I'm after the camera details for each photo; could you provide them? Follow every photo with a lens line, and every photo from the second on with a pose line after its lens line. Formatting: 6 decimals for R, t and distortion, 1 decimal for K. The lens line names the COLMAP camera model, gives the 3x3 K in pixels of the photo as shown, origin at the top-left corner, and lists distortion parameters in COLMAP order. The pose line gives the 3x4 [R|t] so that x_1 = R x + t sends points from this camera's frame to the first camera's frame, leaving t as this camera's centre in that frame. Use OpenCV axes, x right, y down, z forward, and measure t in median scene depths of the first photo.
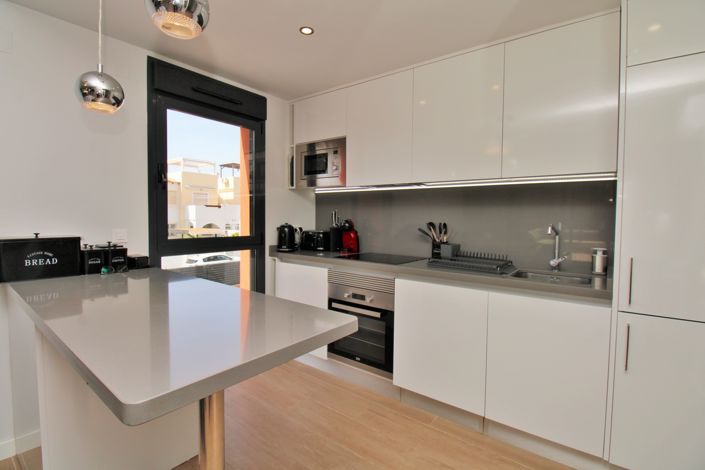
lens RADIAL K [[333.2, 0, 356.1], [0, 333.2, 234.7], [0, 0, 1]] dist [-0.023729, -0.002975]
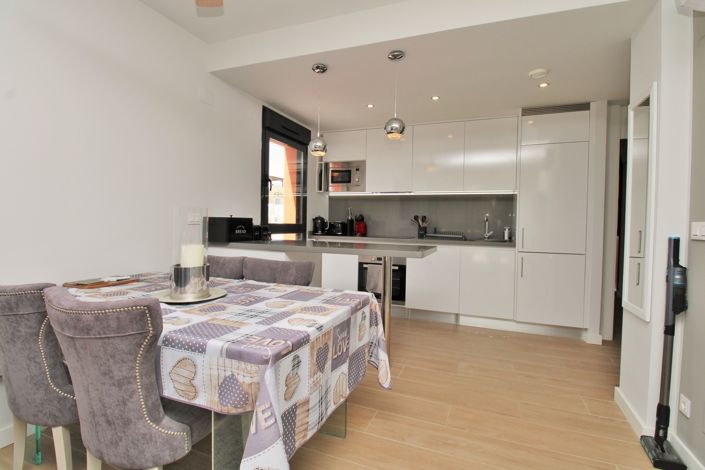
lens RADIAL K [[333.2, 0, 356.8], [0, 333.2, 232.6], [0, 0, 1]] dist [-0.023729, -0.002975]
pose [[0.960767, -0.003325, 0.277336, -0.540014], [0.008073, 0.999840, -0.015978, 0.076115], [-0.277238, 0.017590, 0.960640, -0.534201]]
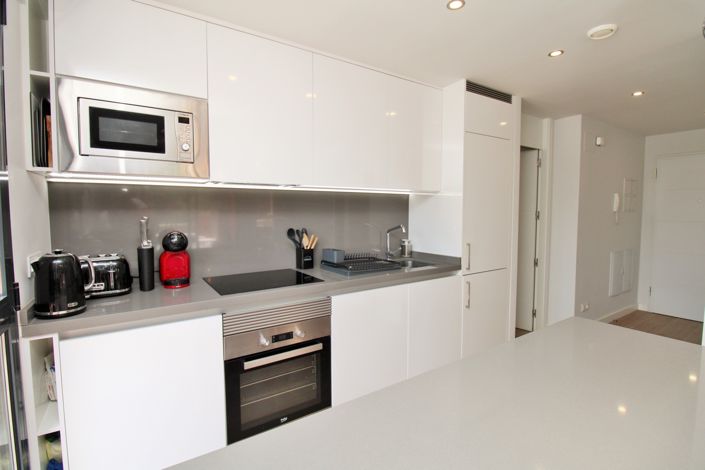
lens RADIAL K [[333.2, 0, 351.0], [0, 333.2, 231.1], [0, 0, 1]] dist [-0.023729, -0.002975]
pose [[0.314782, -0.076589, 0.946069, -0.584439], [0.054790, 0.996543, 0.062444, -0.078383], [-0.947581, 0.032179, 0.317890, 0.583357]]
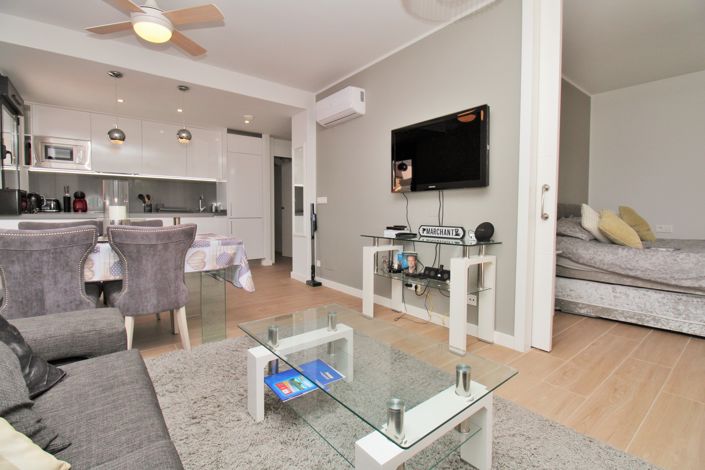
lens RADIAL K [[333.2, 0, 357.5], [0, 333.2, 229.1], [0, 0, 1]] dist [-0.023729, -0.002975]
pose [[0.224919, -0.060846, 0.972476, -1.453430], [0.049845, 0.997460, 0.050881, 0.140923], [-0.973102, 0.037029, 0.227380, -0.726844]]
